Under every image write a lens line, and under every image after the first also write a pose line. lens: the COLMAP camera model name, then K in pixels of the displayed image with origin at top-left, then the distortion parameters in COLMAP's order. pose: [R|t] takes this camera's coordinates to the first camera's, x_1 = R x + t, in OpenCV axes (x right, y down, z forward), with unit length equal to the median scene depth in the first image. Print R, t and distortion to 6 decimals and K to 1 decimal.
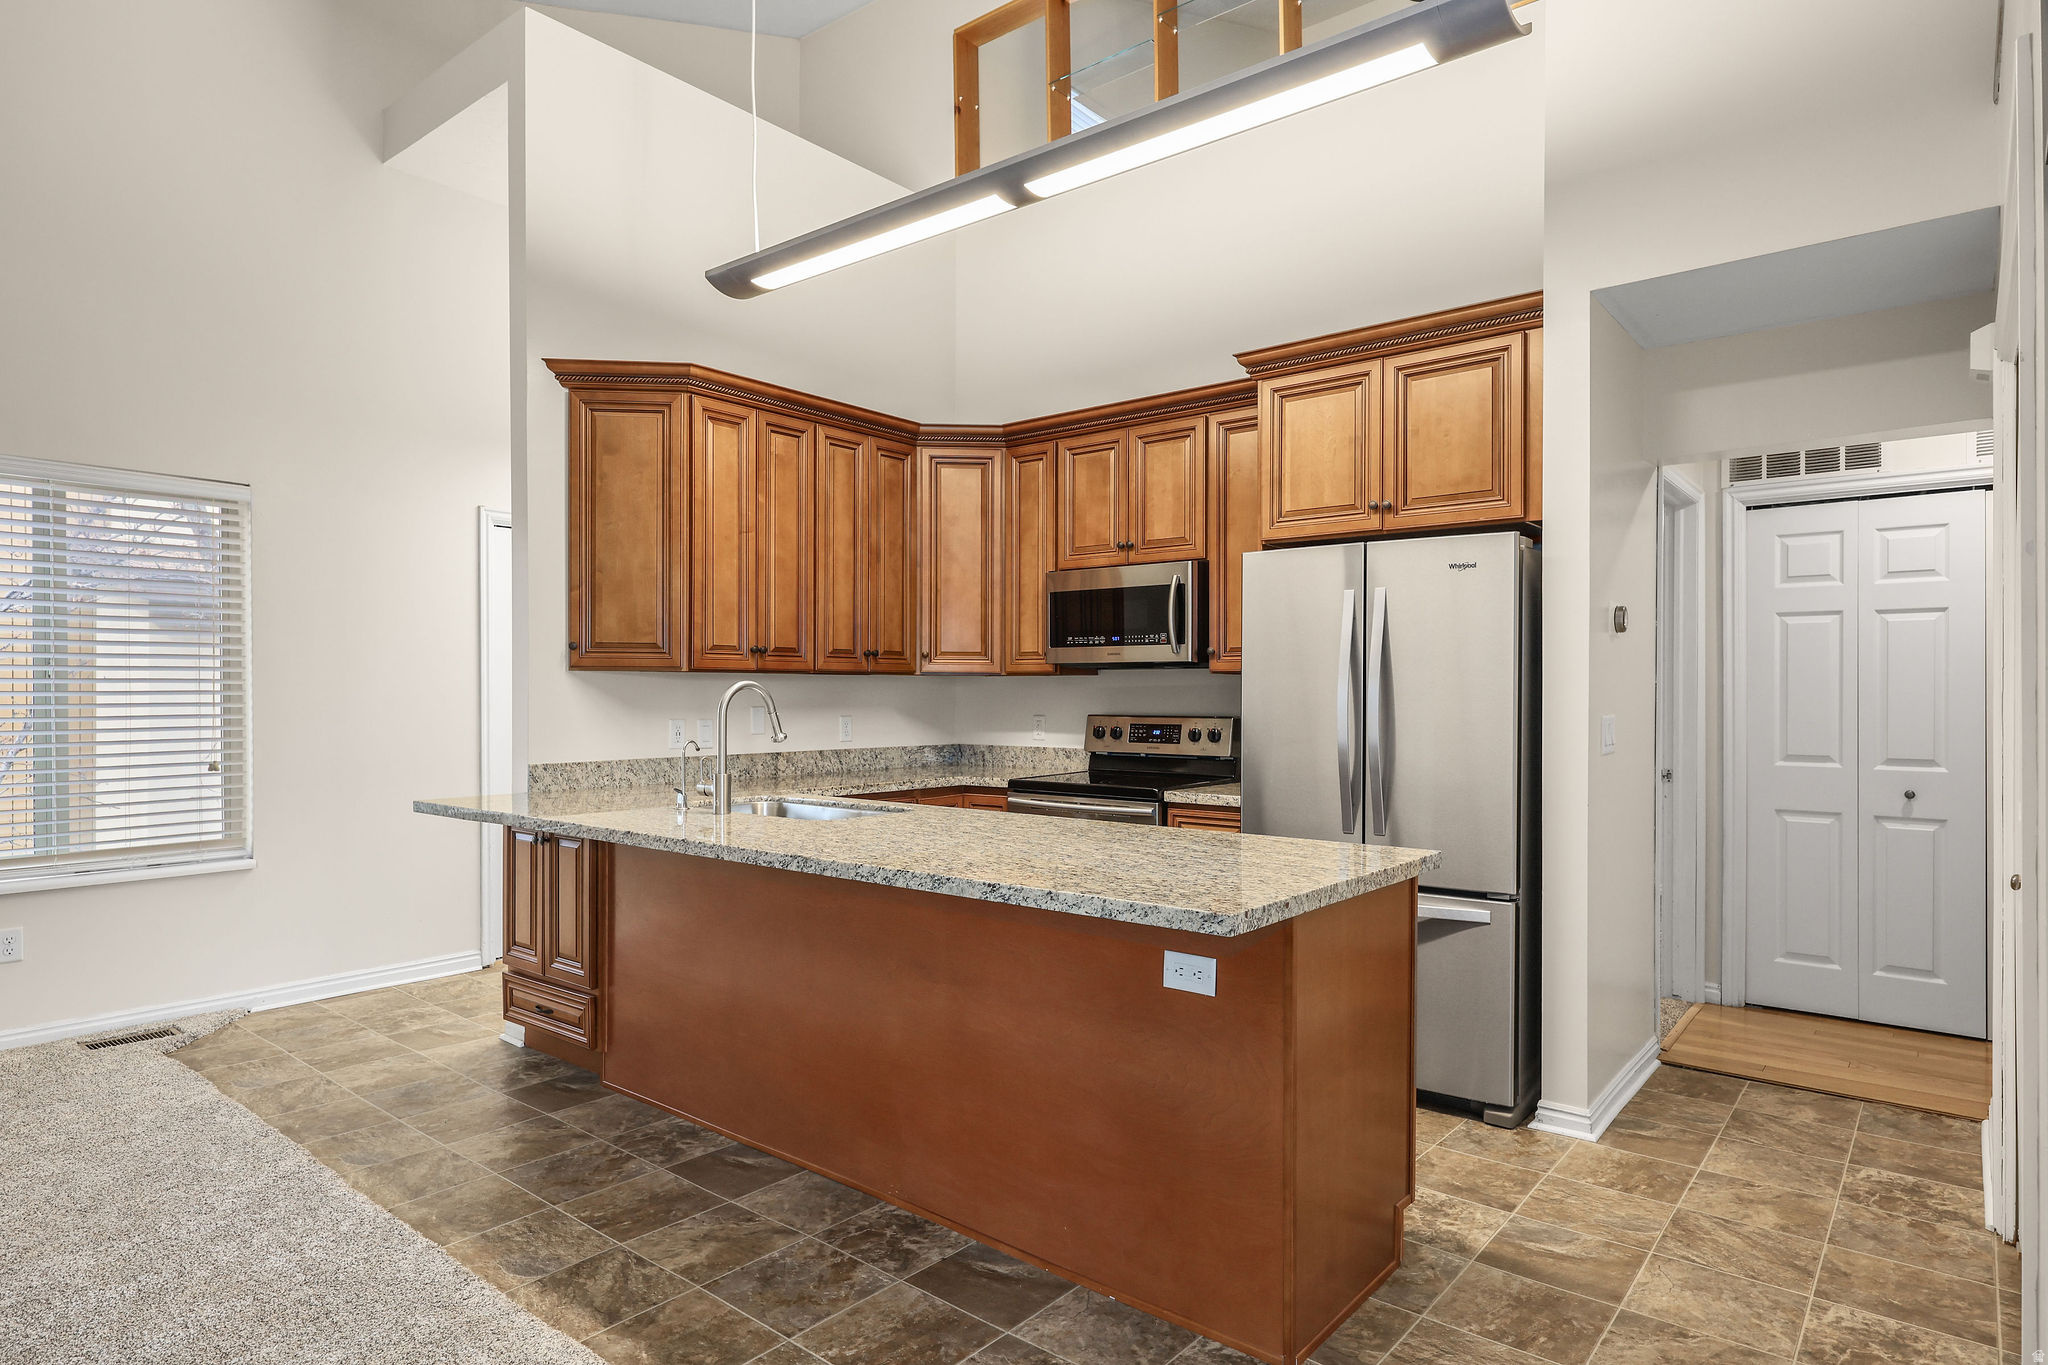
lens RADIAL K [[1146.6, 0, 1021.8], [0, 1146.6, 696.5], [0, 0, 1]] dist [0.002897, 0.001746]
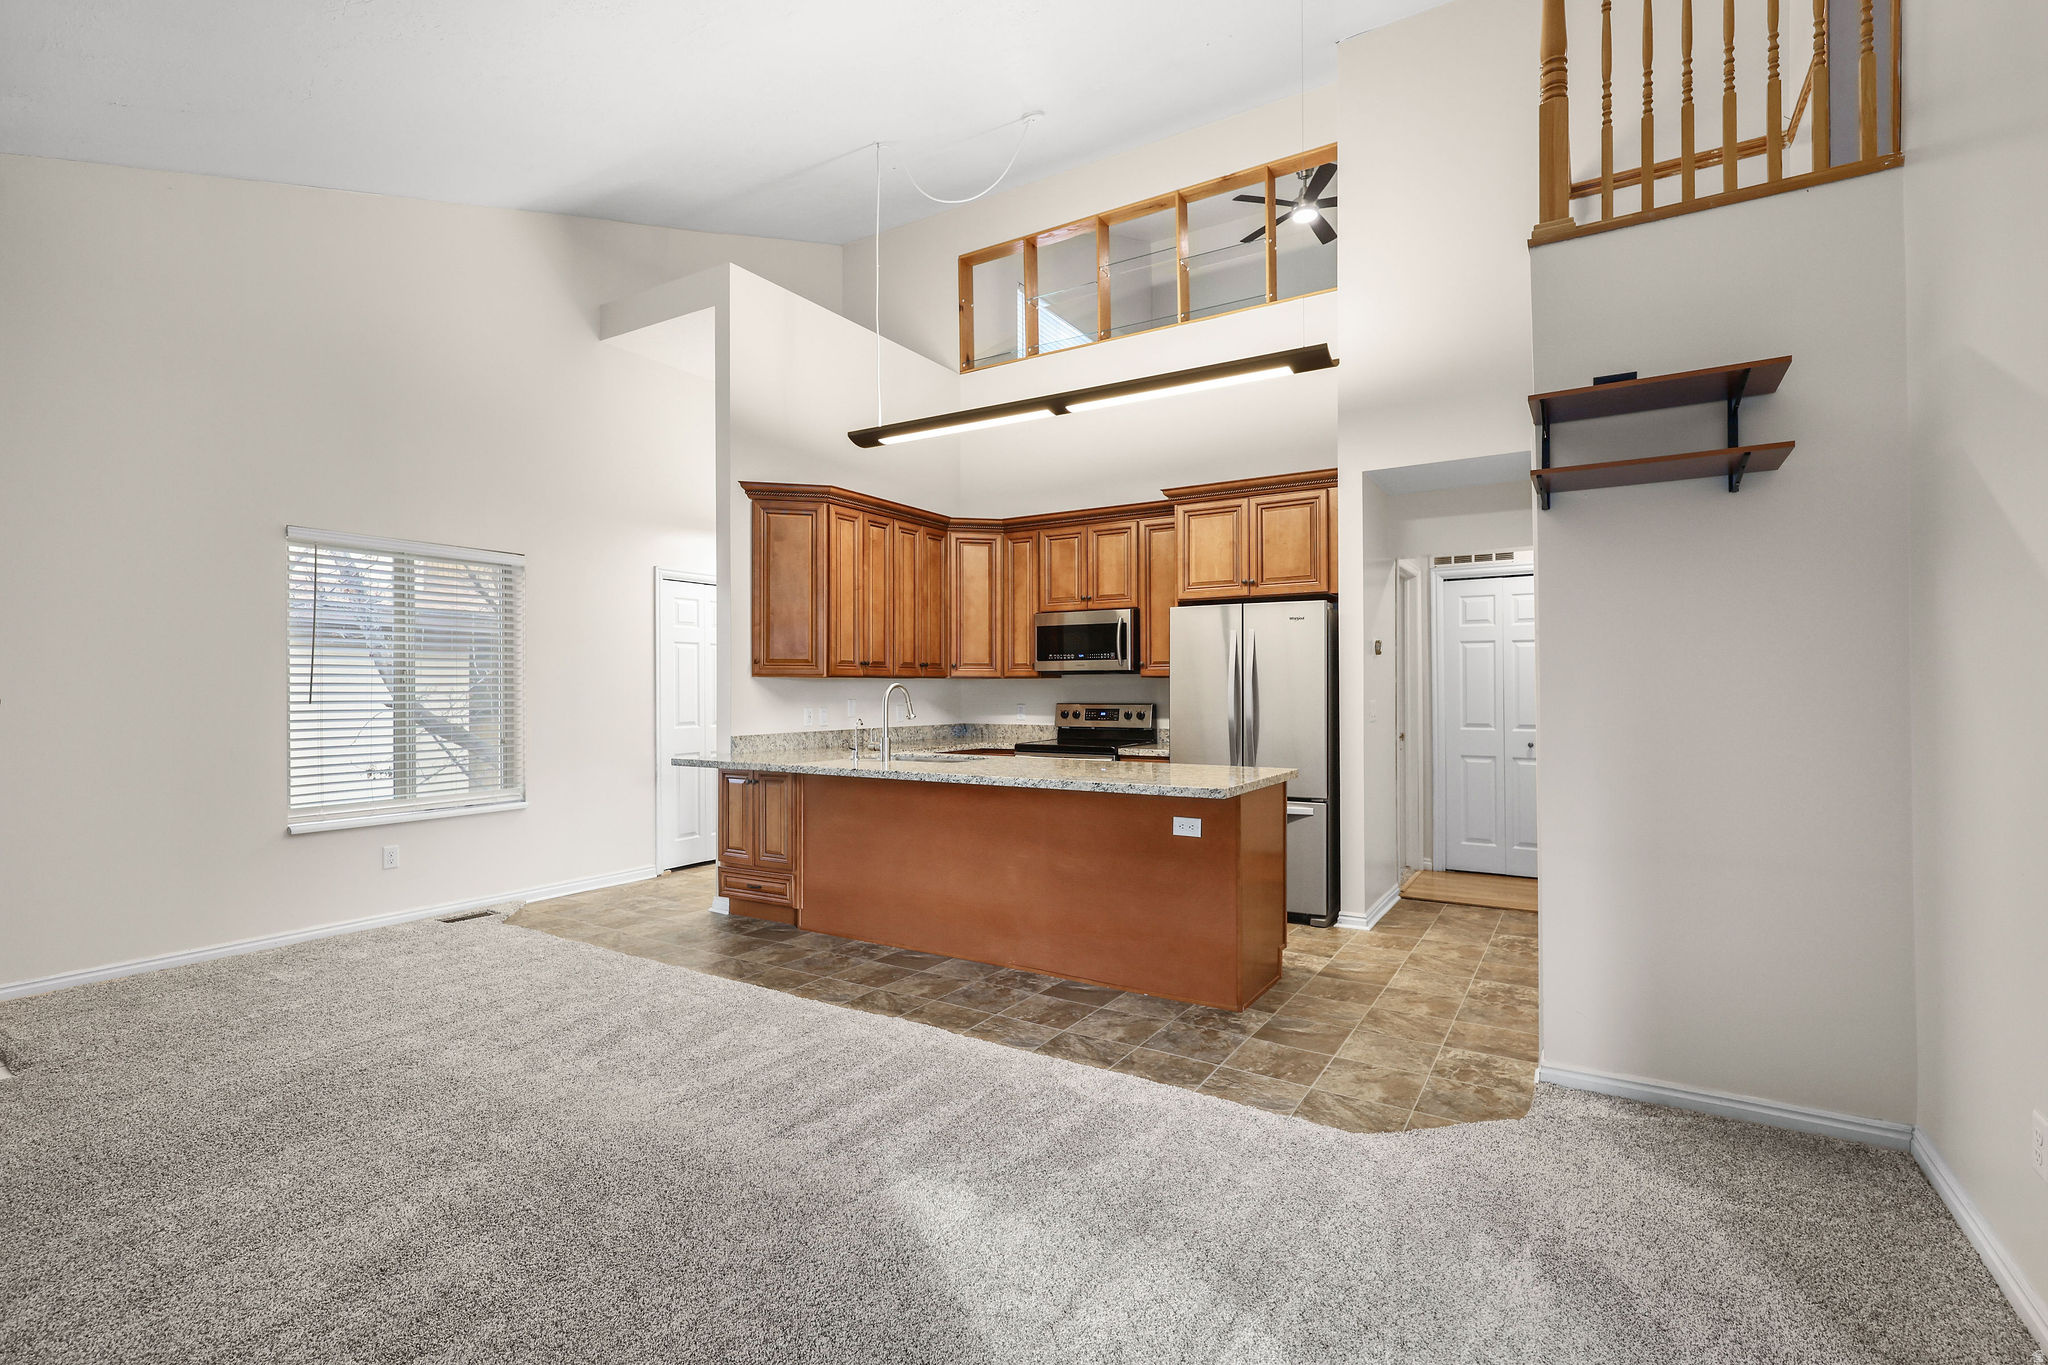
lens RADIAL K [[935.8, 0, 1023.3], [0, 935.8, 682.3], [0, 0, 1]] dist [0.003935, -0.000110]
pose [[0.990969, -0.003489, 0.134048, -0.197438], [0.004983, 0.999929, -0.010814, 0.000738], [-0.134001, 0.011385, 0.990916, -0.330870]]
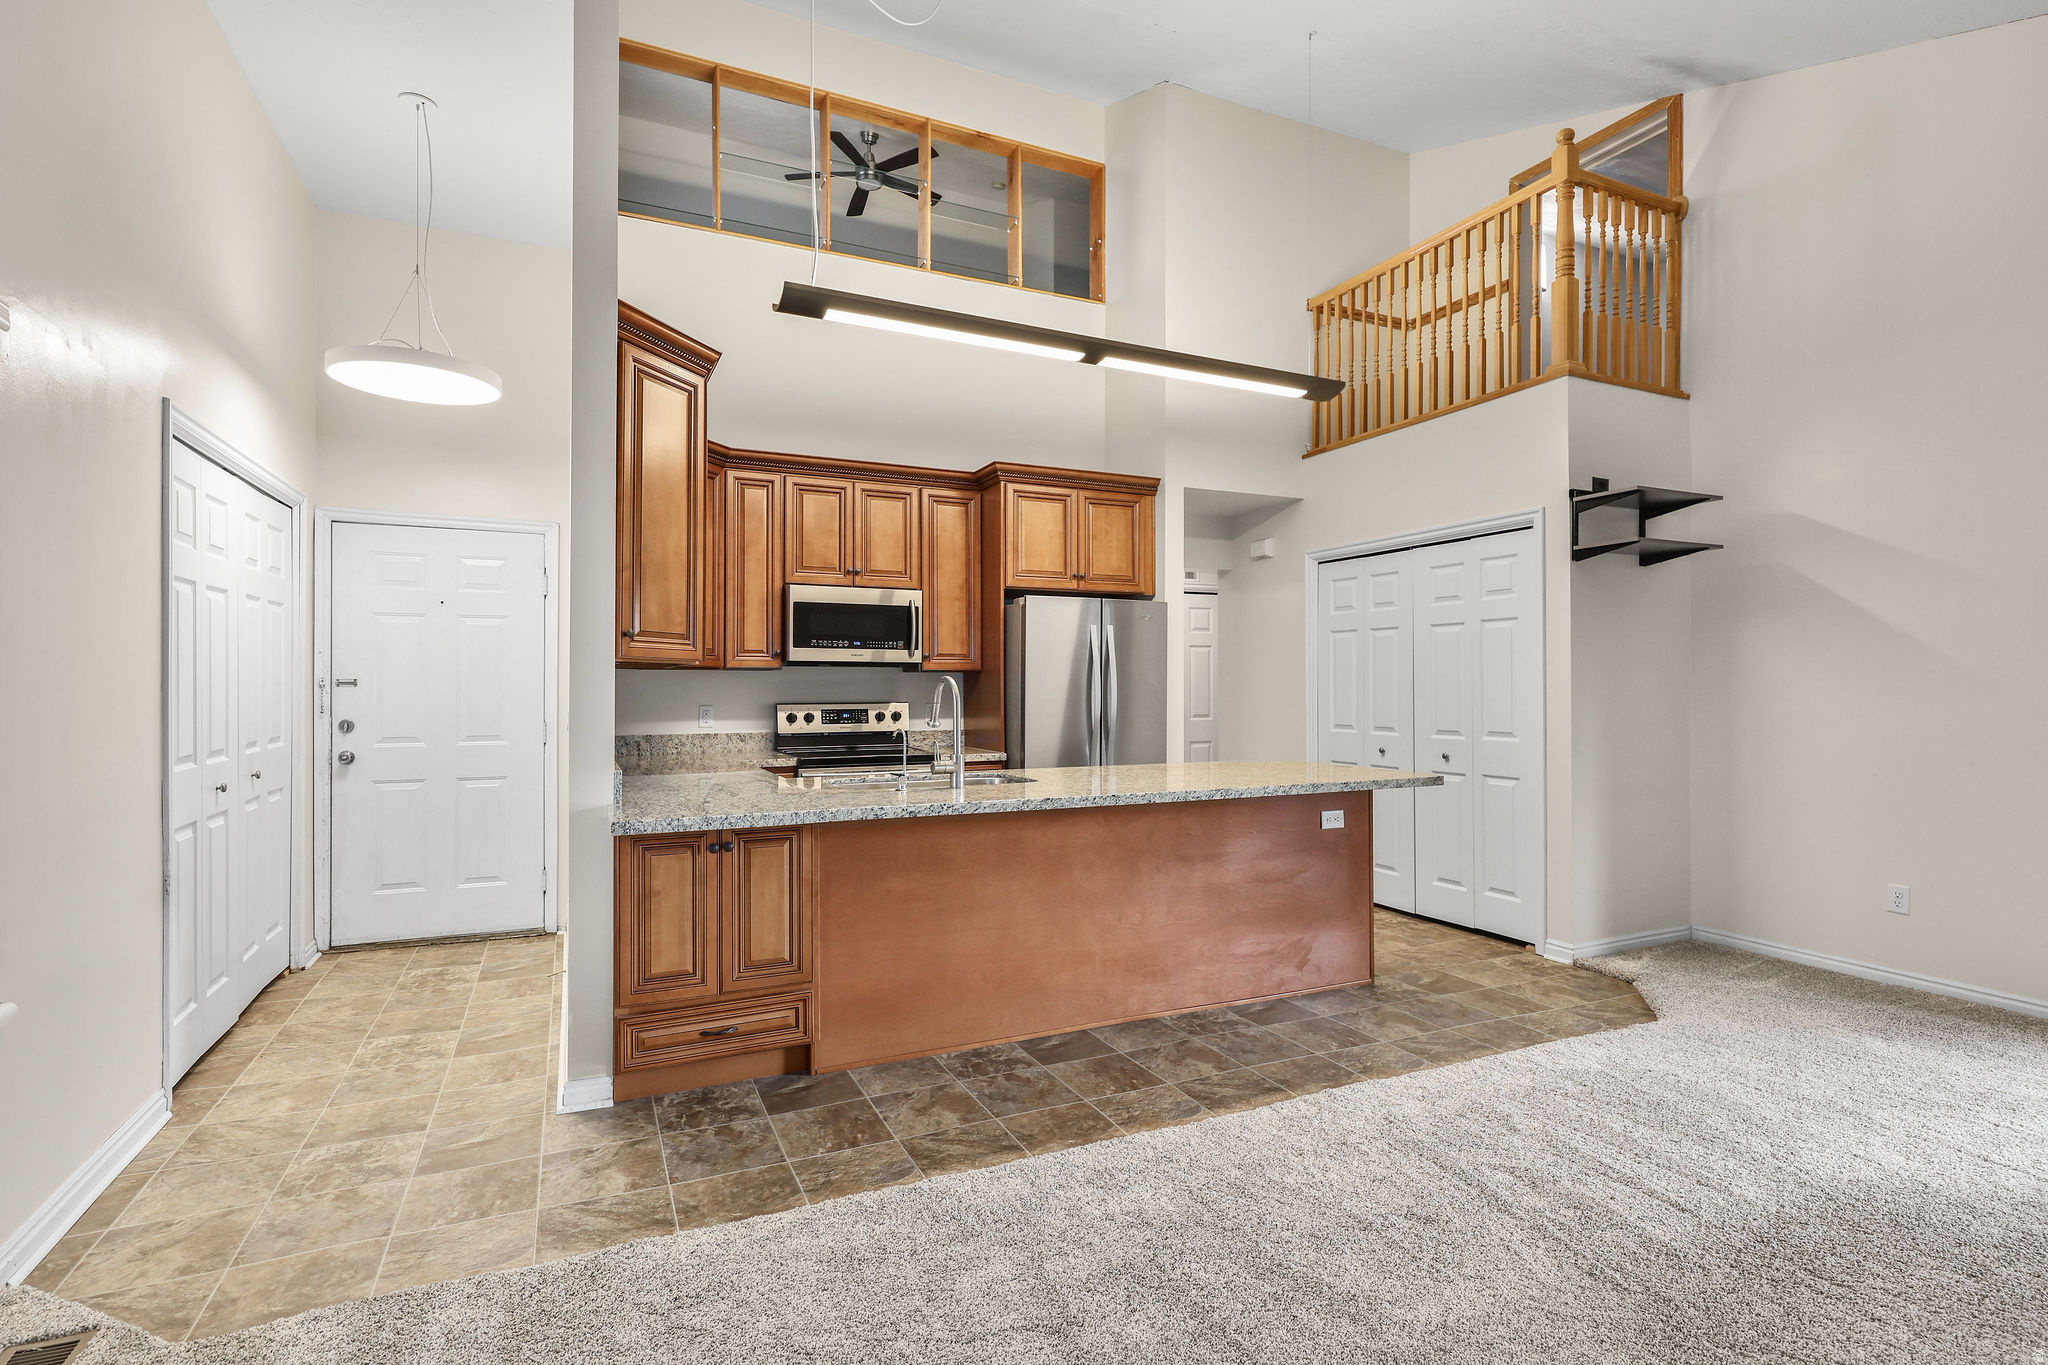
lens RADIAL K [[969.4, 0, 1024.1], [0, 969.4, 682.5], [0, 0, 1]] dist [0.003301, 0.000270]
pose [[0.432973, 0.000201, 0.901407, -0.922158], [0.003536, 0.999992, -0.001922, -0.004010], [-0.901400, 0.004020, 0.432968, 0.403328]]
